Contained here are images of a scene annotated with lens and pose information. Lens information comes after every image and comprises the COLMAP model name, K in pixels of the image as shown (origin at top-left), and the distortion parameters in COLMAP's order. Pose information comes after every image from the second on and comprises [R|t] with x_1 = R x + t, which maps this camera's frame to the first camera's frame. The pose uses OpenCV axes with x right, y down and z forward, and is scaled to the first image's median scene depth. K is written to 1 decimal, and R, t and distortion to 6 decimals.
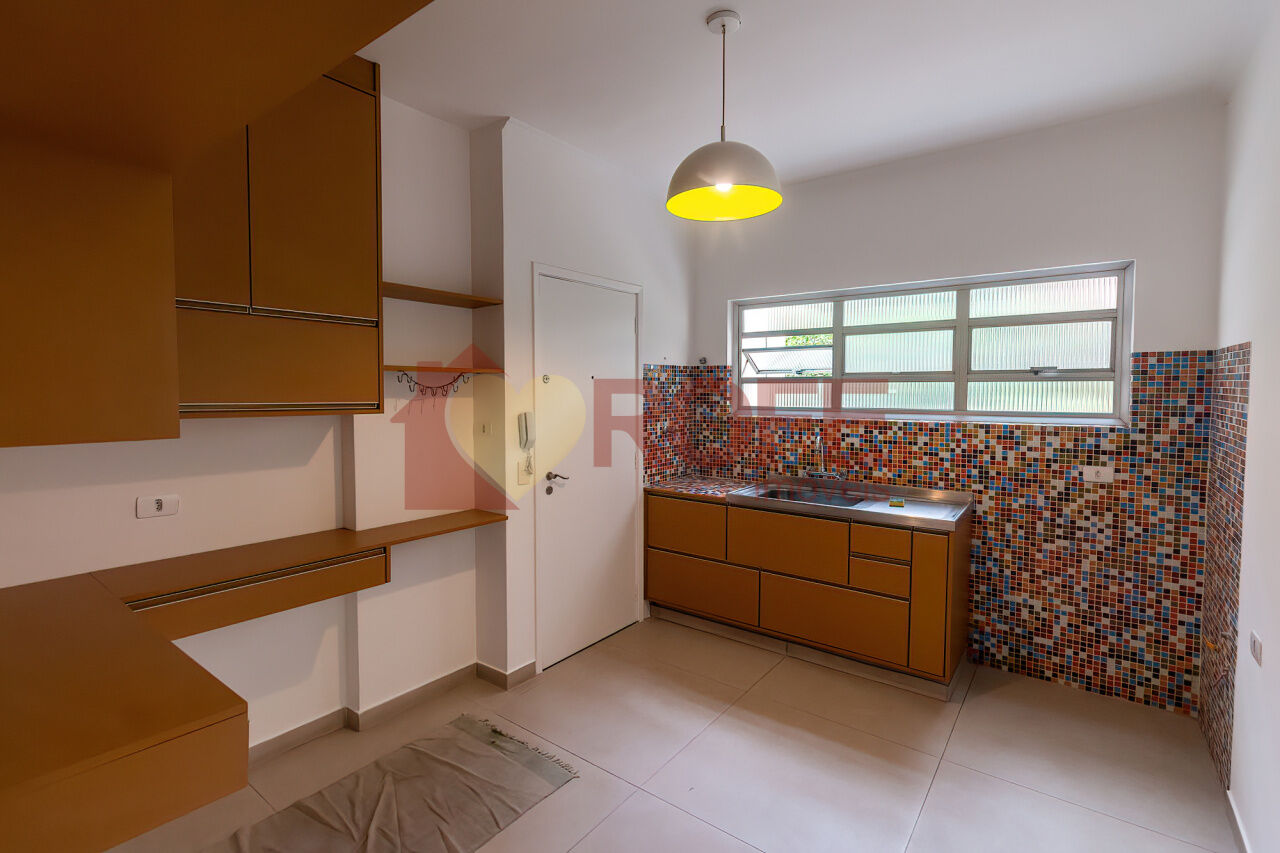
lens RADIAL K [[591.4, 0, 645.0], [0, 591.4, 418.6], [0, 0, 1]] dist [0.023331, 0.000068]
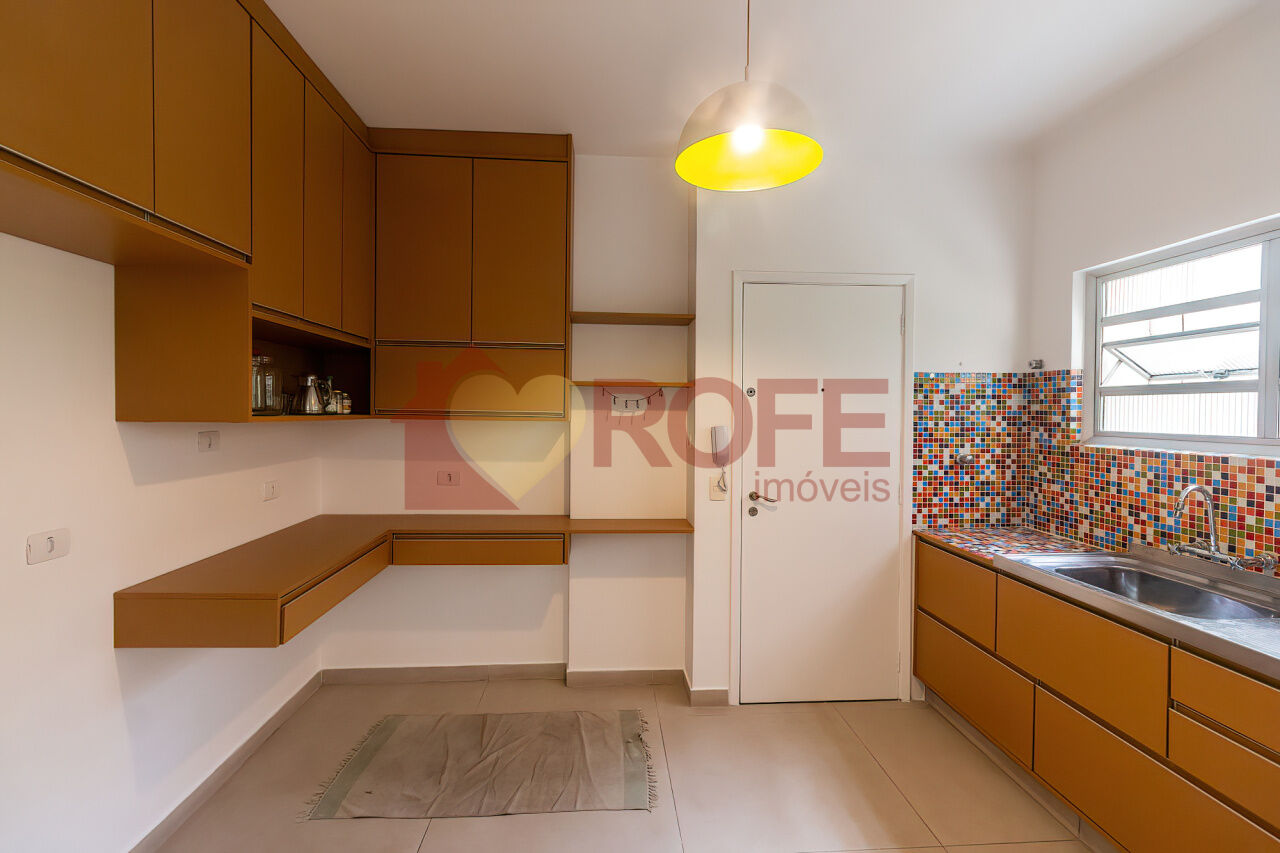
lens RADIAL K [[591.4, 0, 645.0], [0, 591.4, 418.6], [0, 0, 1]] dist [0.023331, 0.000068]
pose [[0.661960, 0.016376, -0.749360, 0.338807], [-0.045596, 0.998790, -0.018452, 0.000194], [0.748151, 0.046382, 0.661906, 0.200699]]
